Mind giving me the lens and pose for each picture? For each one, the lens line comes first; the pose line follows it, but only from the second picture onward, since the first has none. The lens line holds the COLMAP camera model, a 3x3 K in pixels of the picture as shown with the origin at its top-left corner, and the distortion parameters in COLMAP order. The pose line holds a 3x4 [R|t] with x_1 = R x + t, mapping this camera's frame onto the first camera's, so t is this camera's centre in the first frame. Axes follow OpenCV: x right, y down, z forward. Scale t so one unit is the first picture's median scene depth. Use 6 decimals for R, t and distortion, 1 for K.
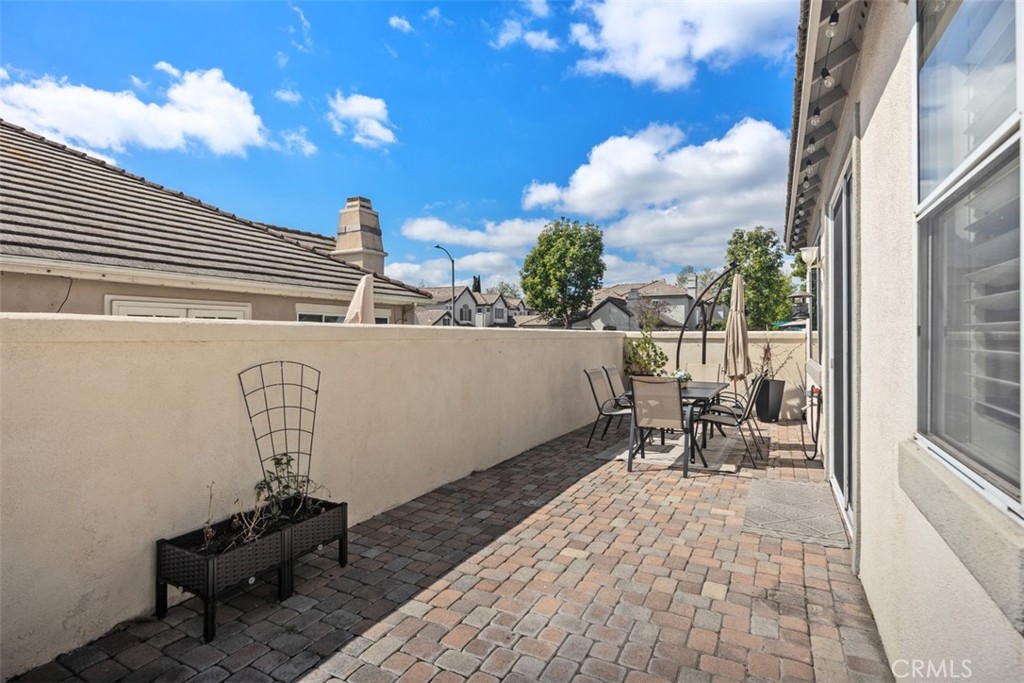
lens RADIAL K [[502.6, 0, 506.7], [0, 502.6, 338.3], [0, 0, 1]] dist [-0.005665, 0.000091]
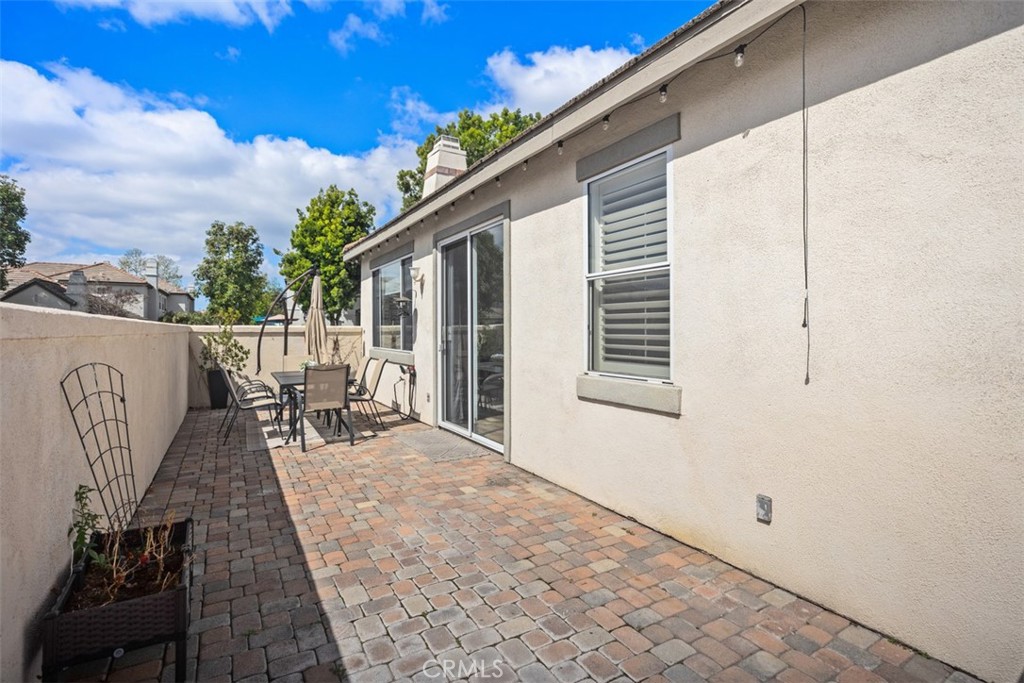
lens RADIAL K [[502.6, 0, 510.1], [0, 502.6, 335.9], [0, 0, 1]] dist [-0.005665, 0.000091]
pose [[0.521154, -0.012419, 0.853372, -0.635733], [0.006076, 0.999923, 0.010841, -0.001280], [-0.853441, -0.000465, 0.521189, 0.041453]]
